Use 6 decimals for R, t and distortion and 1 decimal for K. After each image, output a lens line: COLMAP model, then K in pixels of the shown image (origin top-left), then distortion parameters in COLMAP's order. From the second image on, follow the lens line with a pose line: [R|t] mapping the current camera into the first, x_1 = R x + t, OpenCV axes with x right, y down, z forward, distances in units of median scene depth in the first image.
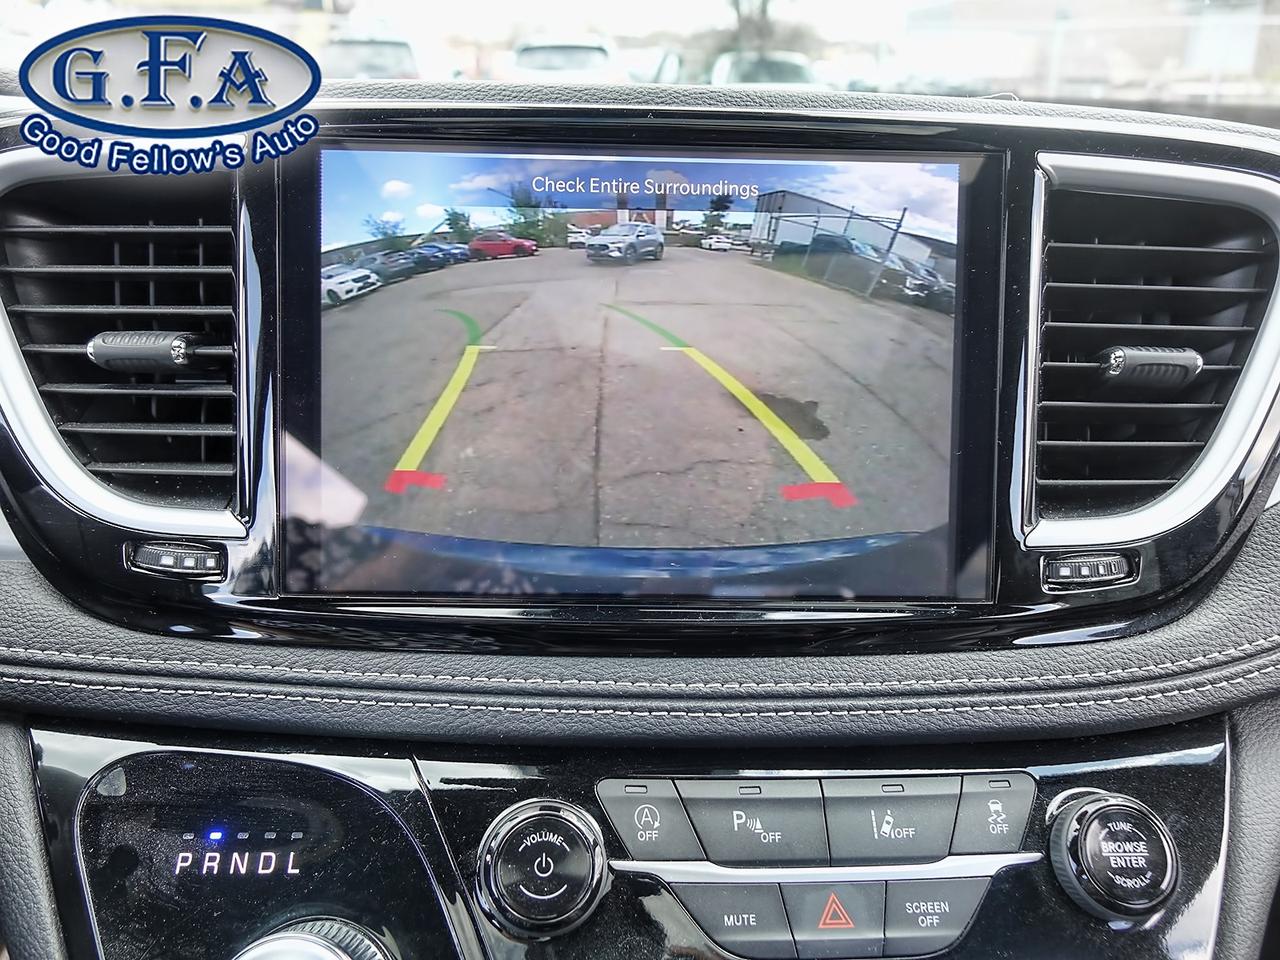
lens RADIAL K [[923.9, 0, 640.0], [0, 923.9, 480.0], [0, 0, 1]] dist [0.004100, 0.001632]
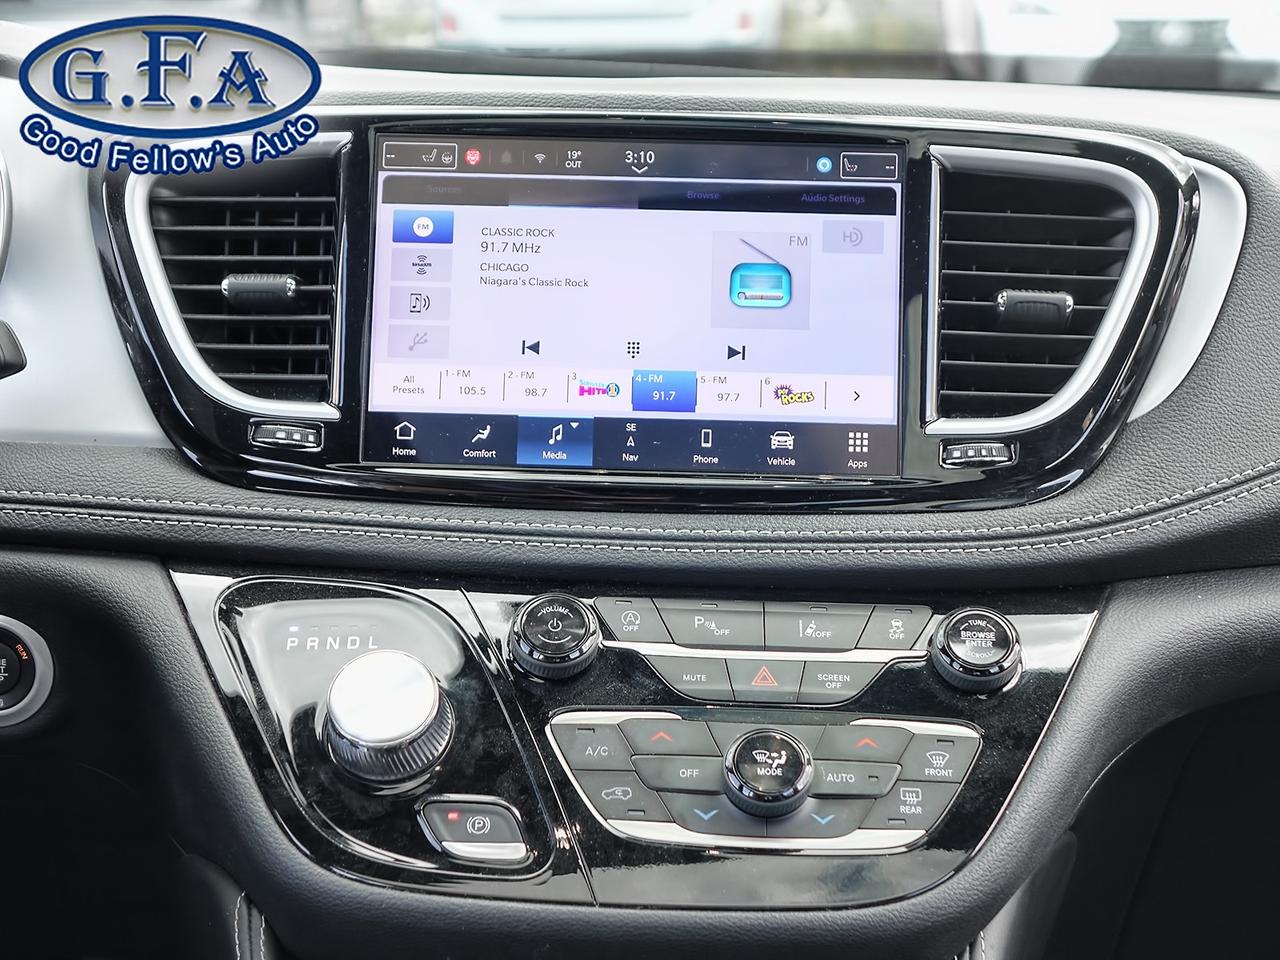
lens RADIAL K [[2845.7, 0, 640.0], [0, 2845.7, 480.0], [0, 0, 1]] dist [-0.003794, 0.164090]
pose [[0.998529, 0.007118, -0.053757, 0.236259], [-0.017228, 0.981630, -0.190015, 0.929113], [0.051417, 0.190661, 0.980308, -3.025621]]
